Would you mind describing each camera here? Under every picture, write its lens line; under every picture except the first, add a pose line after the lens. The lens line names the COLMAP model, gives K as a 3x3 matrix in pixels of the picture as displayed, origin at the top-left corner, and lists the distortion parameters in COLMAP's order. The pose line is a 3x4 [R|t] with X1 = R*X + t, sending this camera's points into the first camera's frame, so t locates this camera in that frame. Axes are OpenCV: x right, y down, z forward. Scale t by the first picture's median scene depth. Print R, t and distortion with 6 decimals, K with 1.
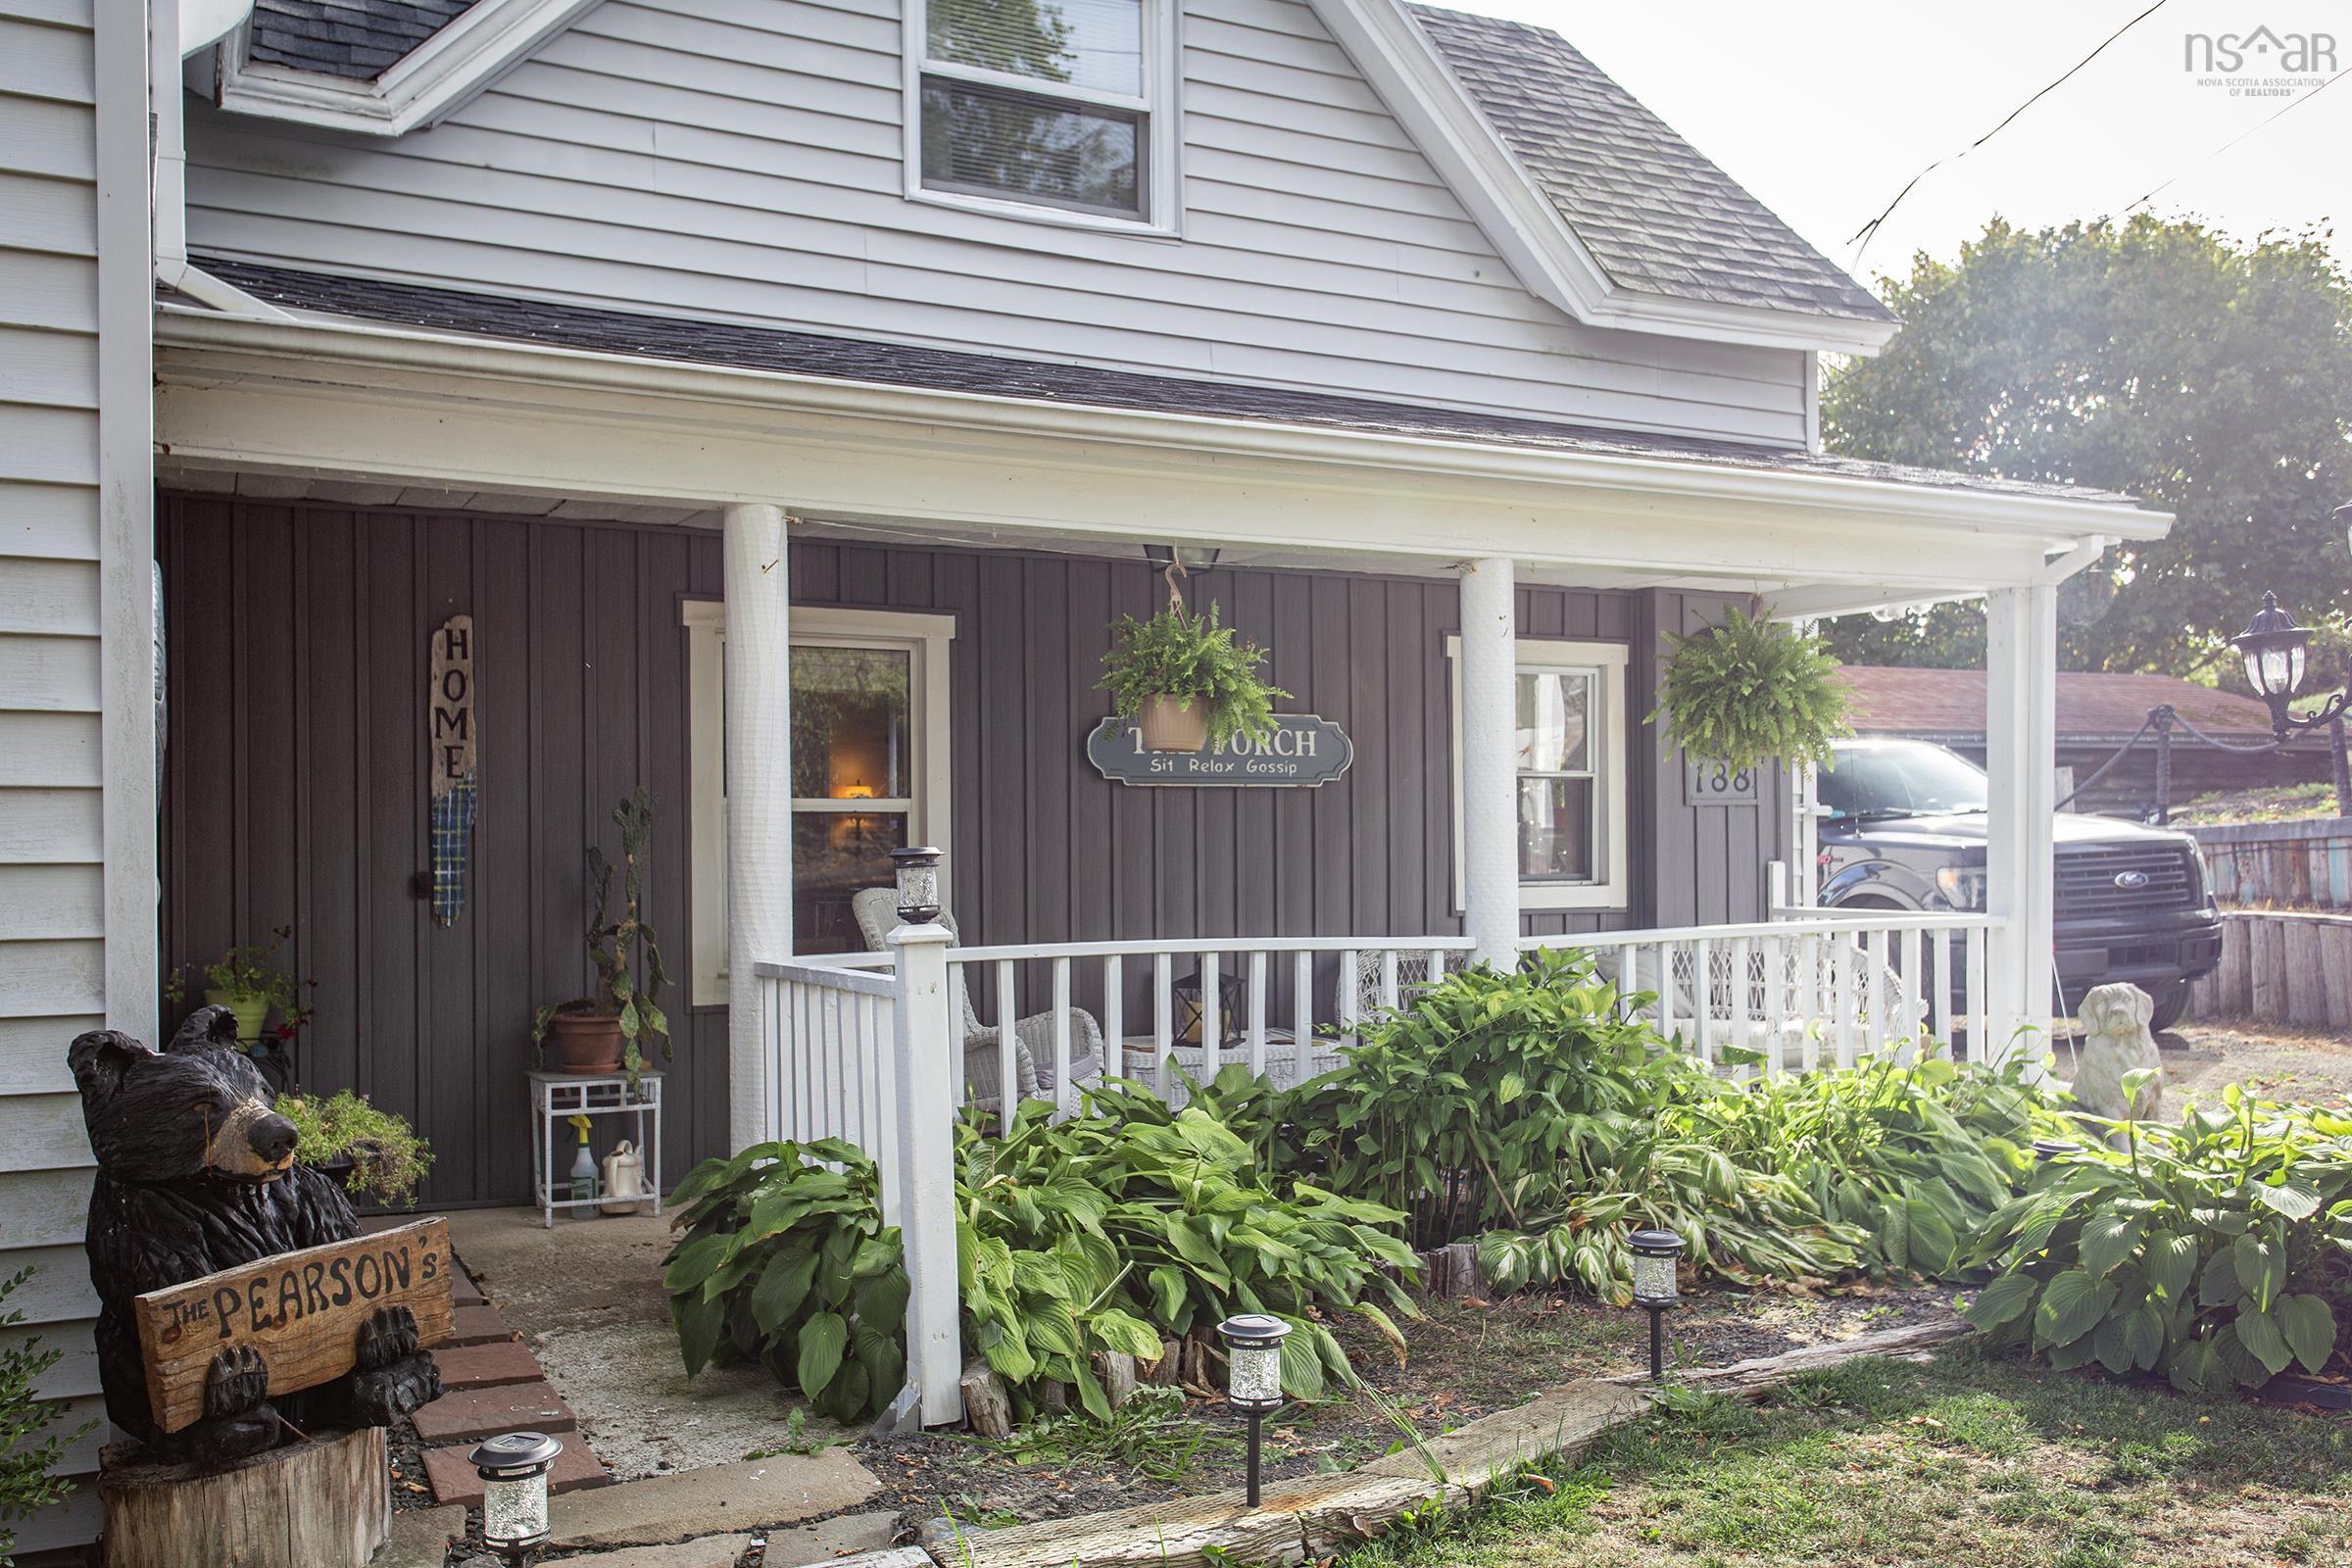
lens RADIAL K [[2047.8, 0, 1178.4], [0, 2047.8, 798.2], [0, 0, 1]] dist [0.013866, 0.003744]
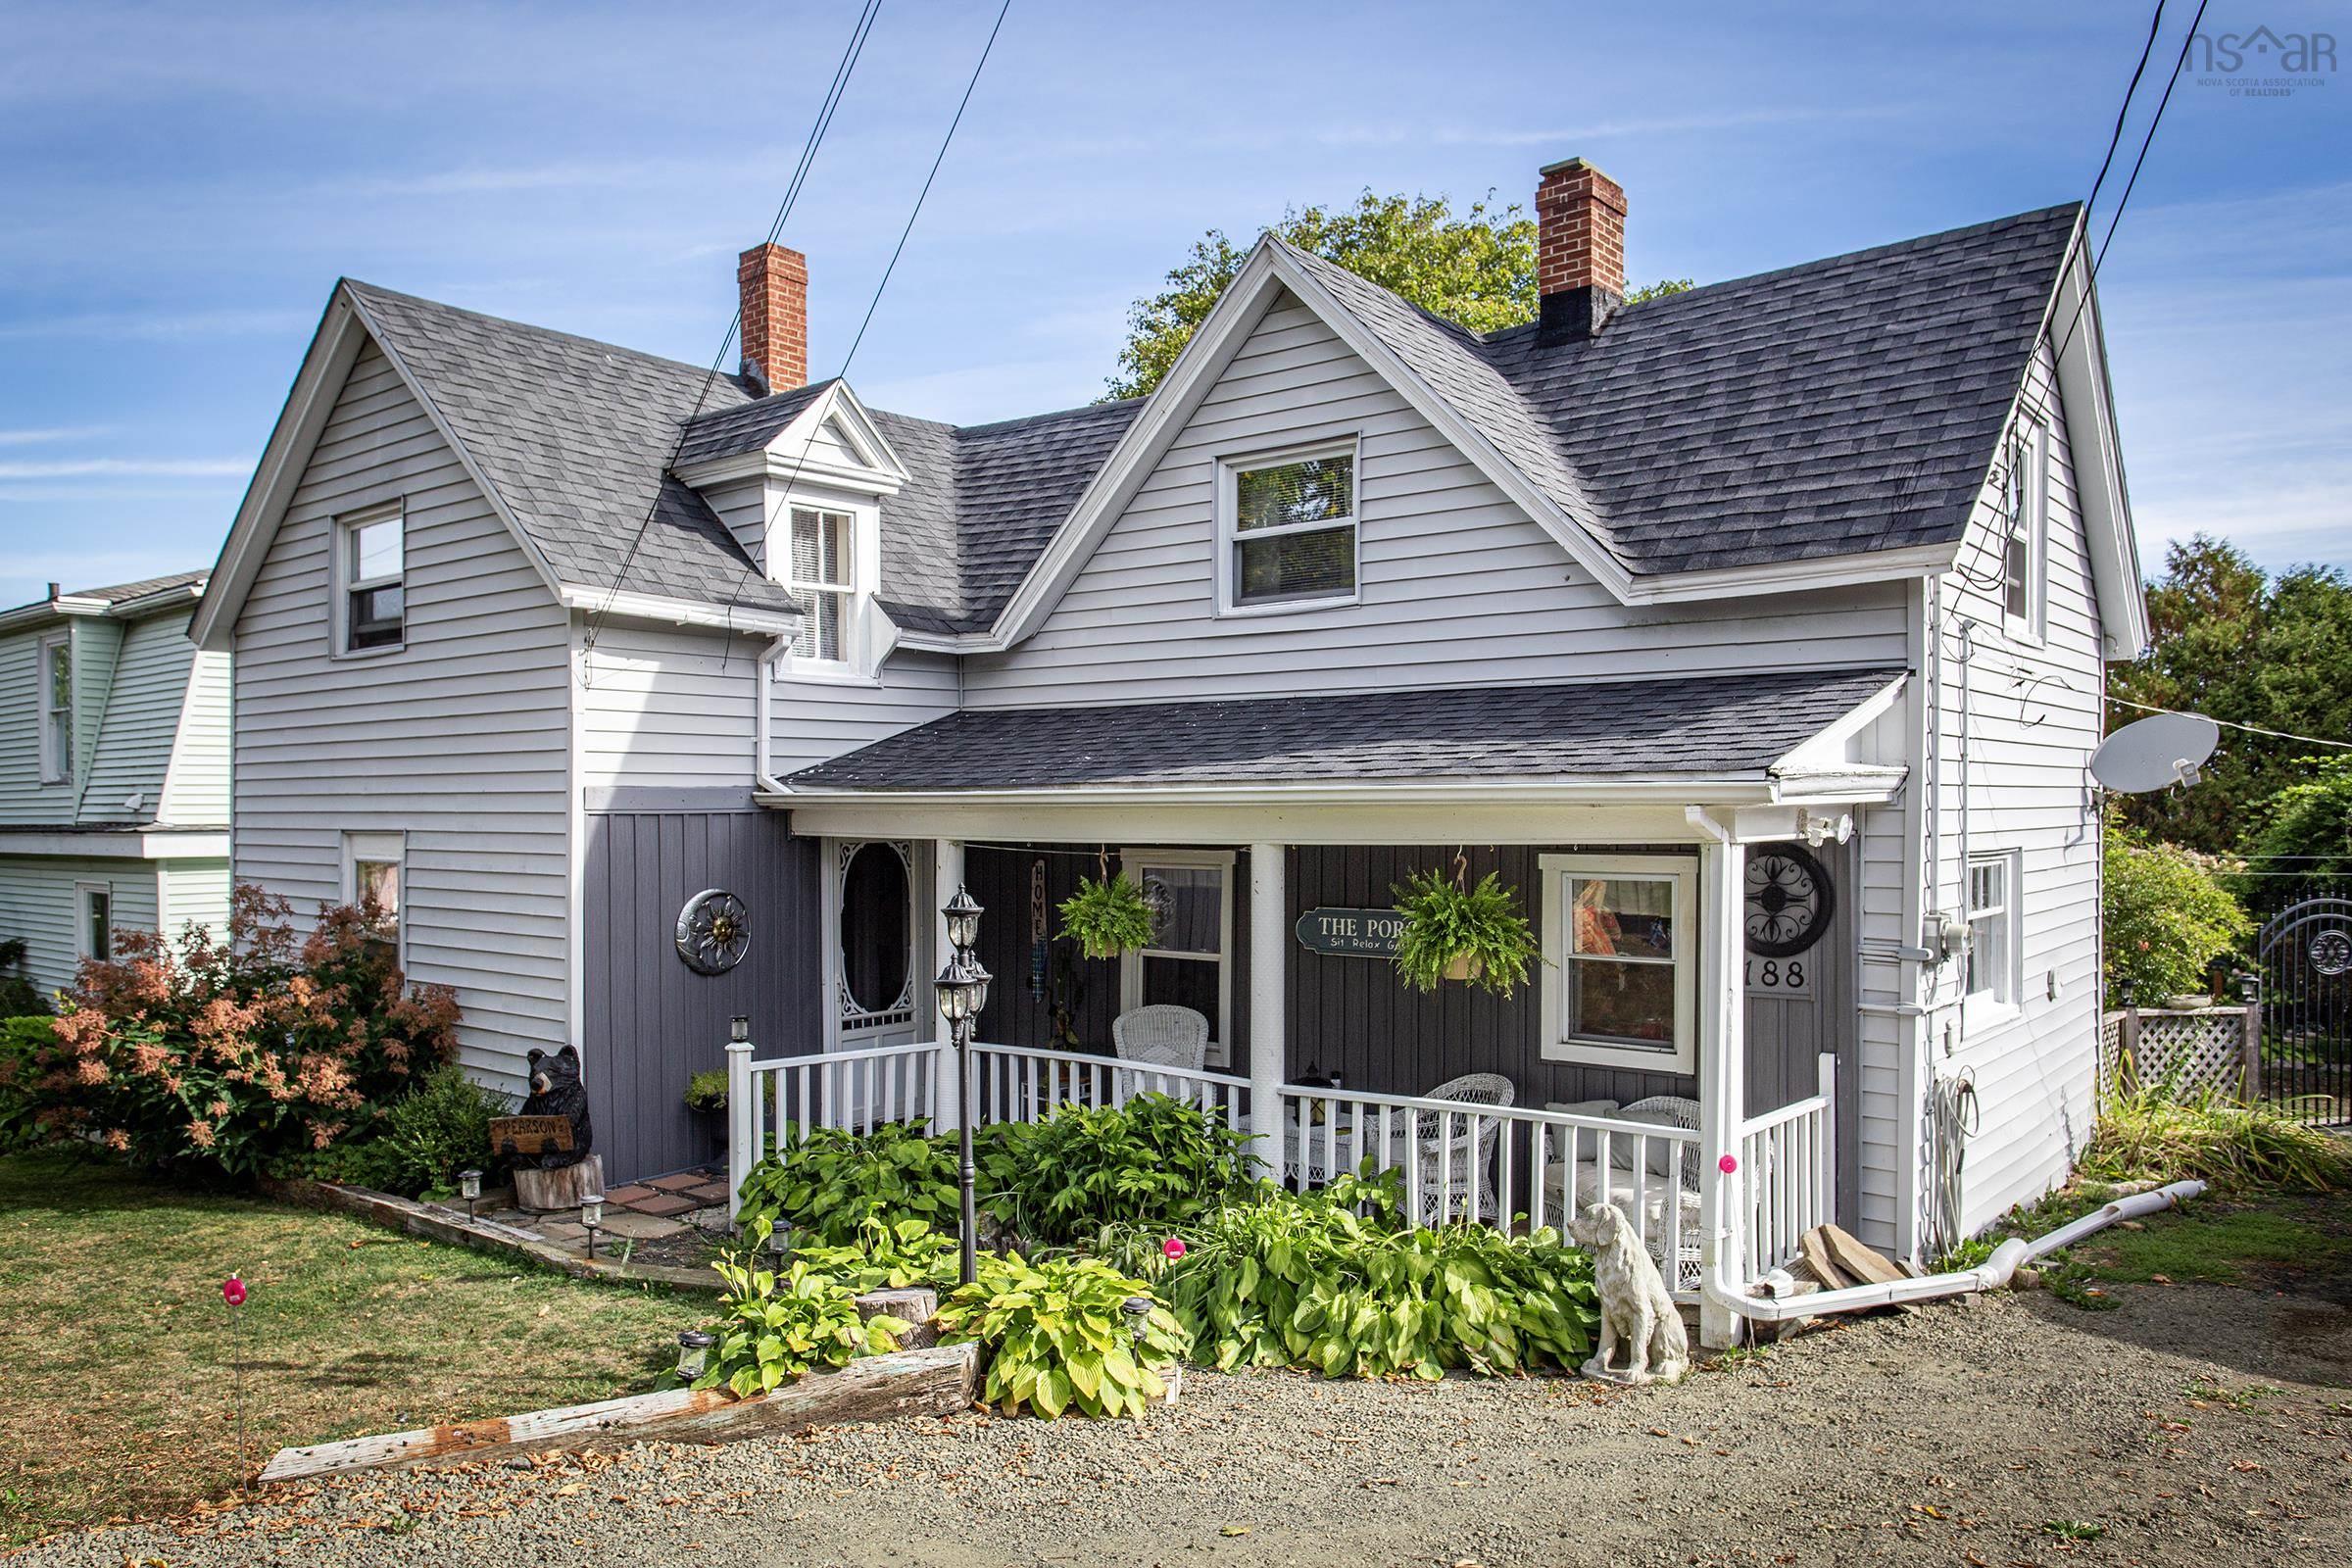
lens RADIAL K [[1670.4, 0, 1179.1], [0, 1670.4, 791.4], [0, 0, 1]] dist [0.004851, 0.000380]
pose [[0.390105, -0.005366, -0.920755, 1.123290], [0.022841, 0.999732, 0.003851, -0.138838], [0.920487, -0.022533, 0.390123, 0.373027]]
